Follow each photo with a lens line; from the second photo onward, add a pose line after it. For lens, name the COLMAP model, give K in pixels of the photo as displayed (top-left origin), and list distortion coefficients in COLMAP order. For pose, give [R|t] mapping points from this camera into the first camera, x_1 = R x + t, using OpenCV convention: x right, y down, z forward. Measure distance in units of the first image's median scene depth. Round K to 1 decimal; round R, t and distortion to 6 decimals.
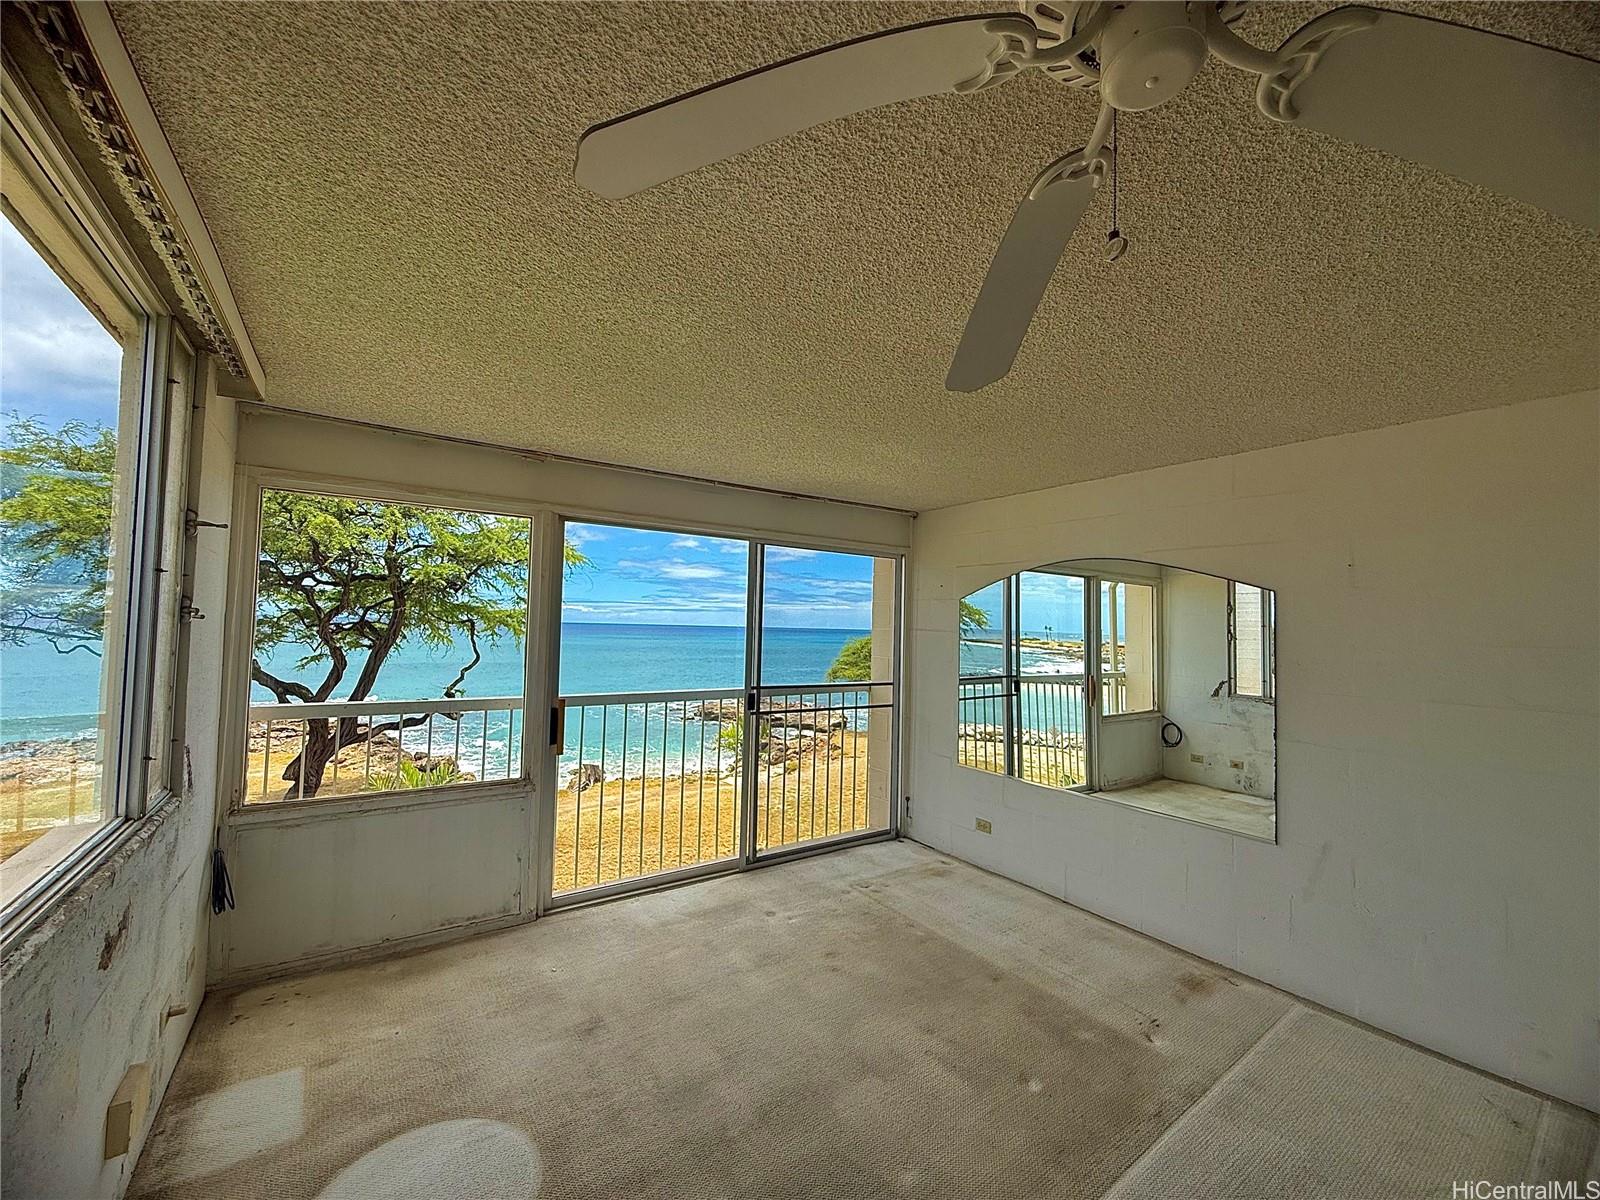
lens RADIAL K [[636.6, 0, 798.6], [0, 636.6, 601.3], [0, 0, 1]] dist [-0.000400, -0.000338]
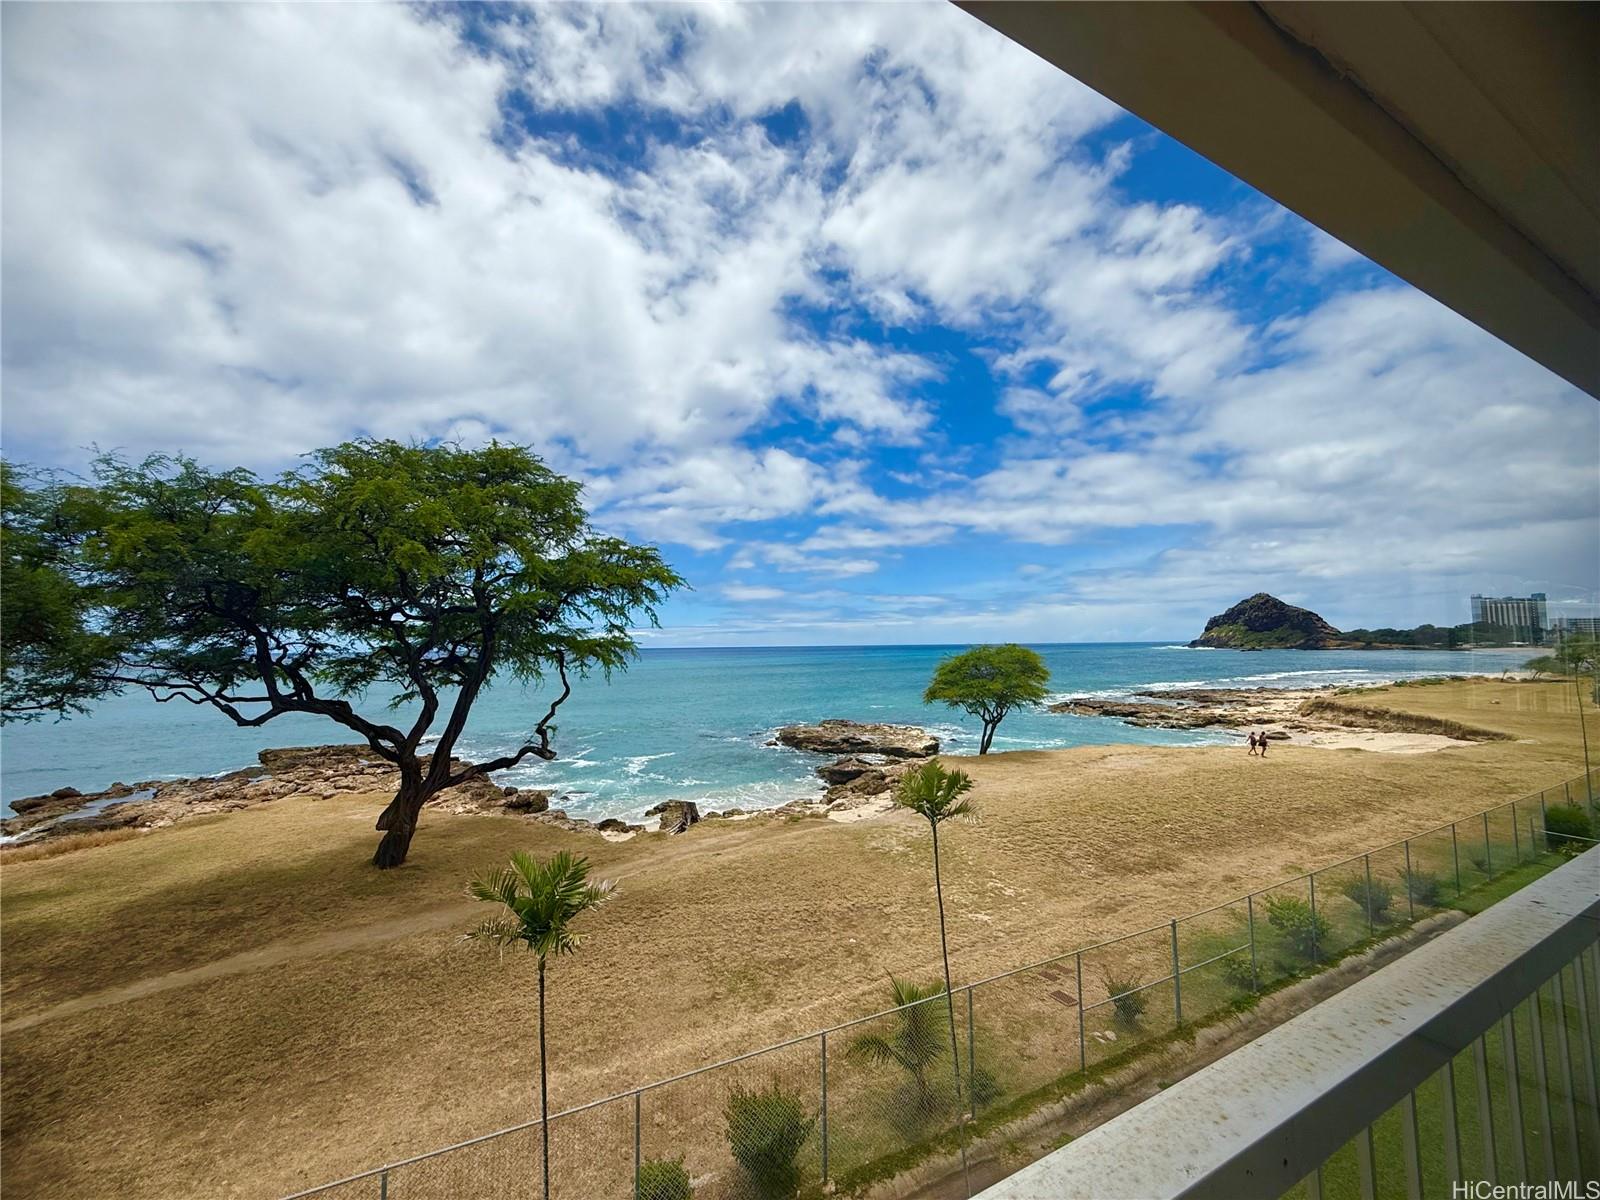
lens RADIAL K [[636.6, 0, 797.3], [0, 636.6, 600.3], [0, 0, 1]] dist [-0.000400, -0.000338]
pose [[0.994035, -0.044502, -0.099567, -0.105051], [0.041442, 0.998609, -0.032597, -0.000369], [0.100880, 0.028276, 0.994497, 0.146751]]
